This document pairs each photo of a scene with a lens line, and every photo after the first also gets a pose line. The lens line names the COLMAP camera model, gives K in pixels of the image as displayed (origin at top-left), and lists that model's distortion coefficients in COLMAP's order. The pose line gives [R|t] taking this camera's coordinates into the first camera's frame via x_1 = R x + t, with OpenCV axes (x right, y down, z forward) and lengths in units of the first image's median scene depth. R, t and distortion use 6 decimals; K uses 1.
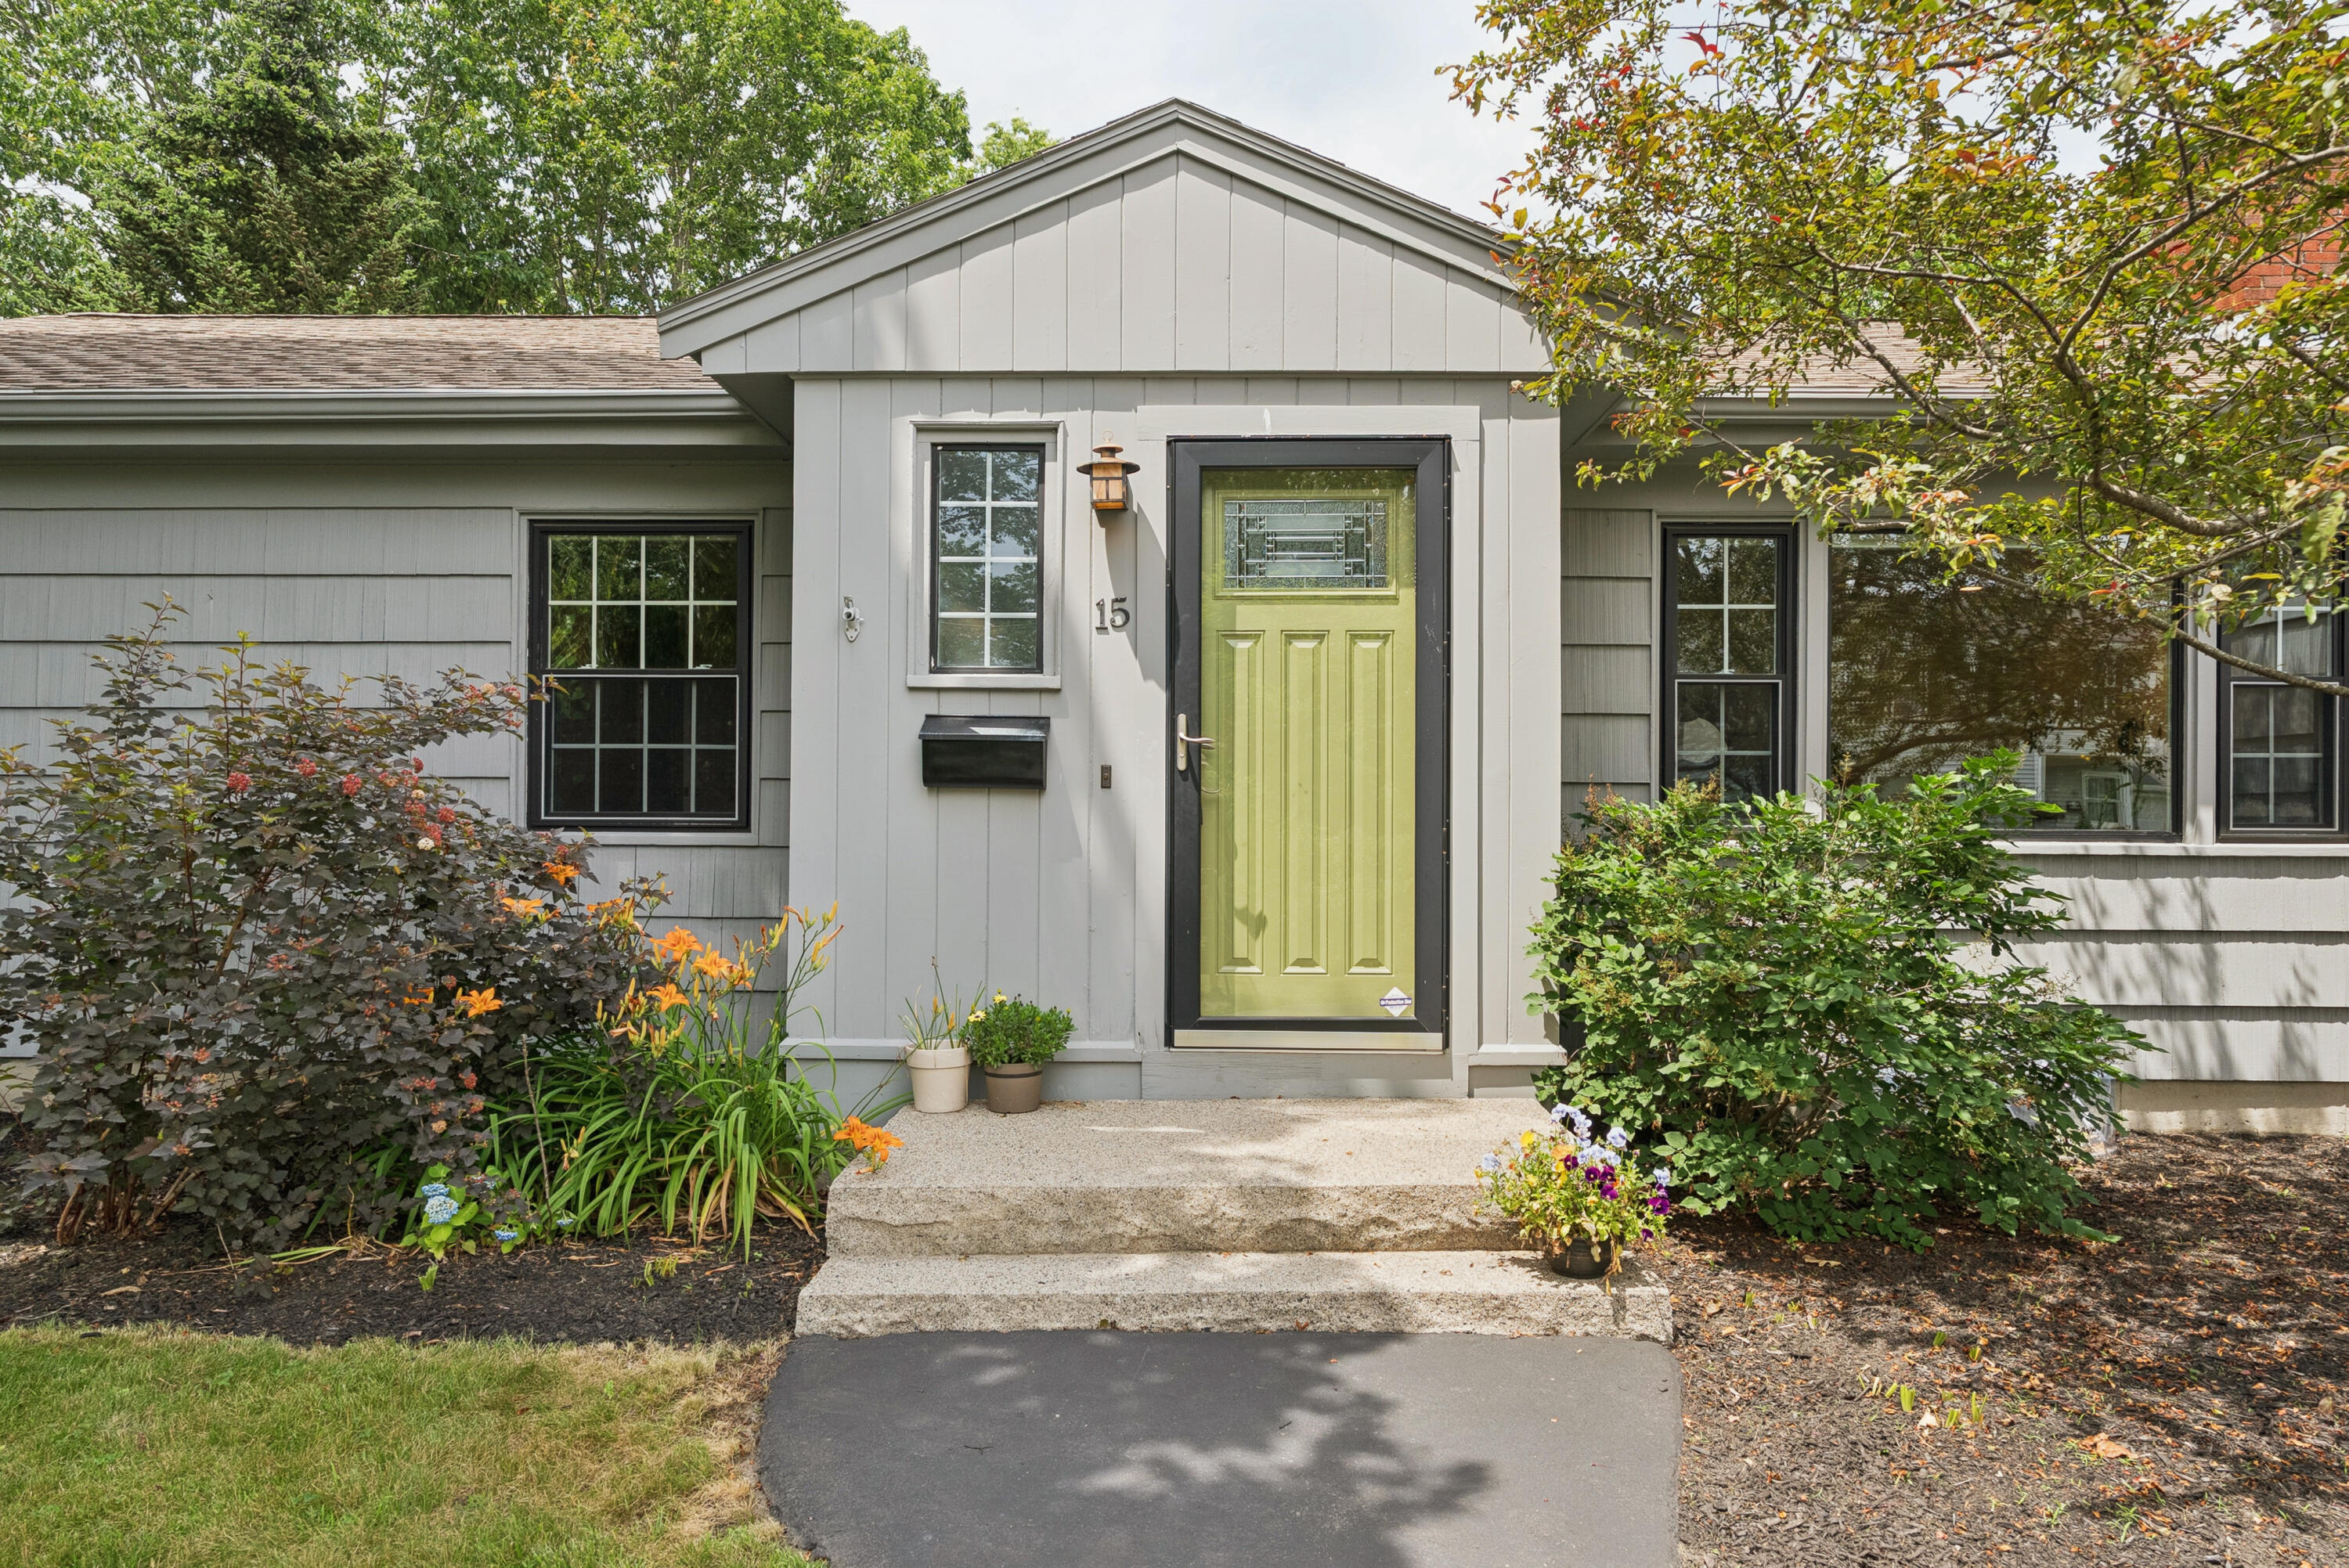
lens RADIAL K [[1452.1, 0, 1175.3], [0, 1452.1, 814.6], [0, 0, 1]] dist [-0.009013, -0.001424]
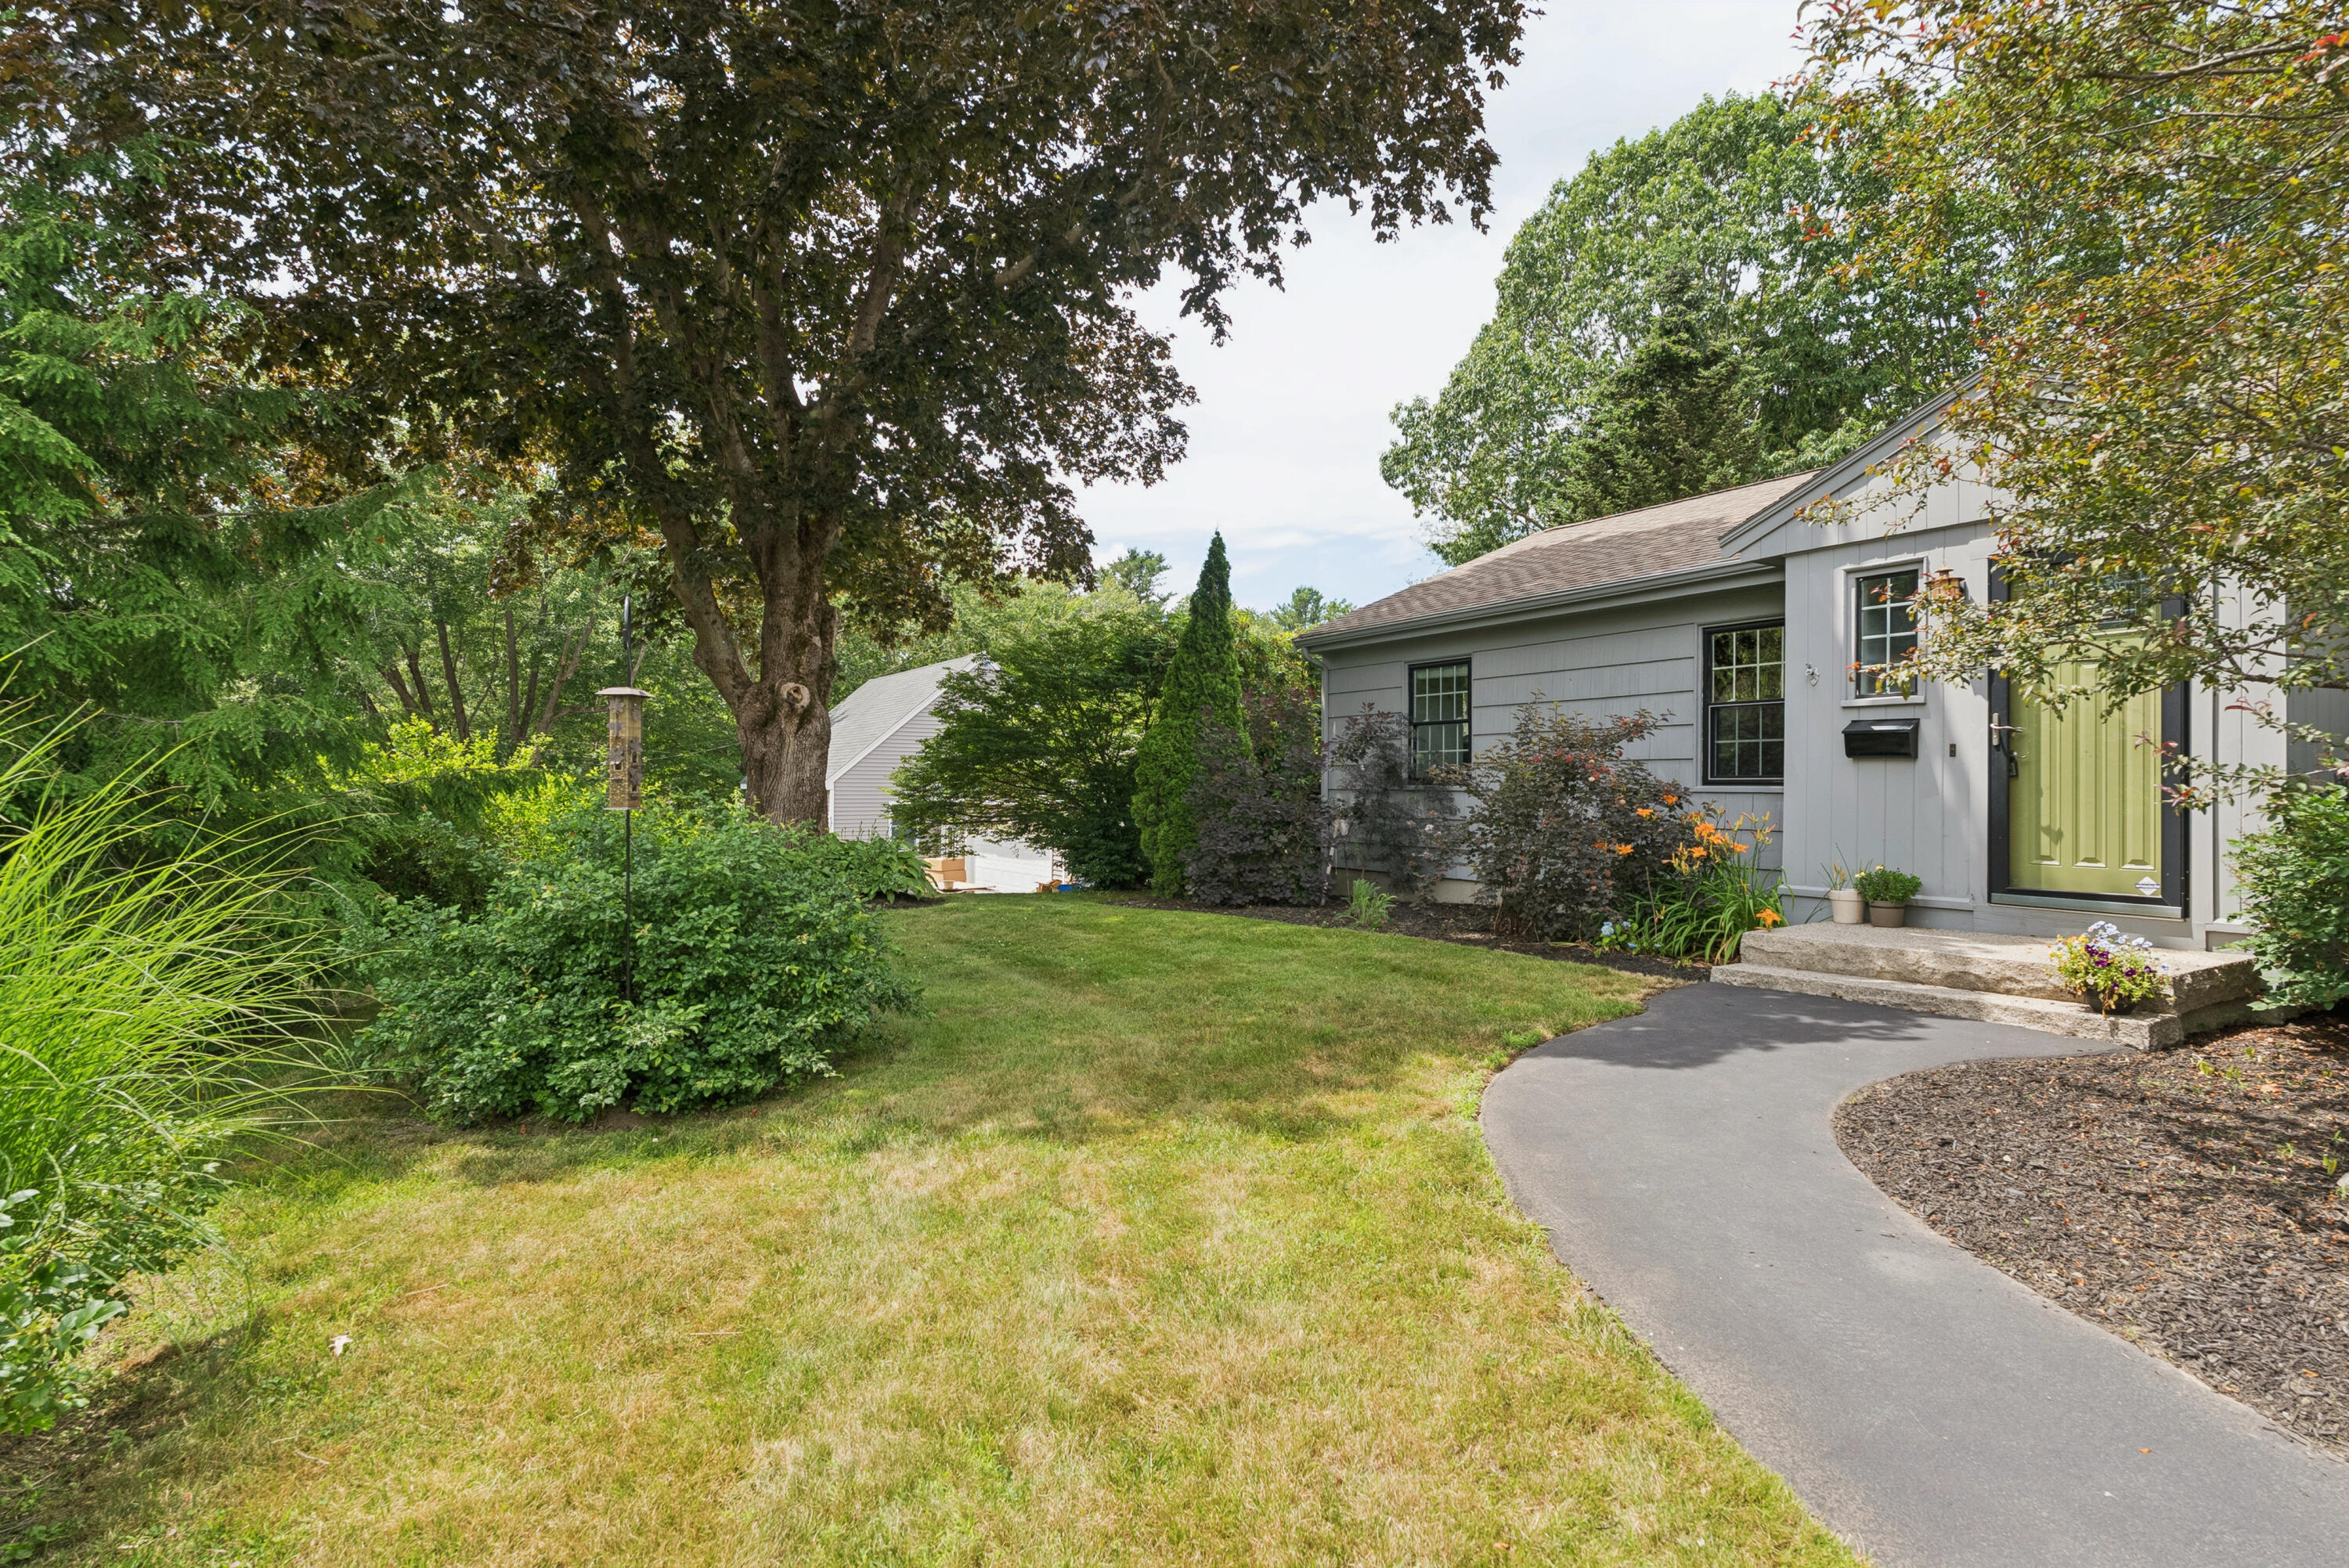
lens RADIAL K [[1179.8, 0, 1174.5], [0, 1179.8, 784.0], [0, 0, 1]] dist [-0.001827, -0.000082]
pose [[0.534540, -0.003475, -0.845136, 0.670265], [-0.003999, 0.999970, -0.006641, 0.029231], [0.845133, 0.006930, 0.534510, -0.593404]]
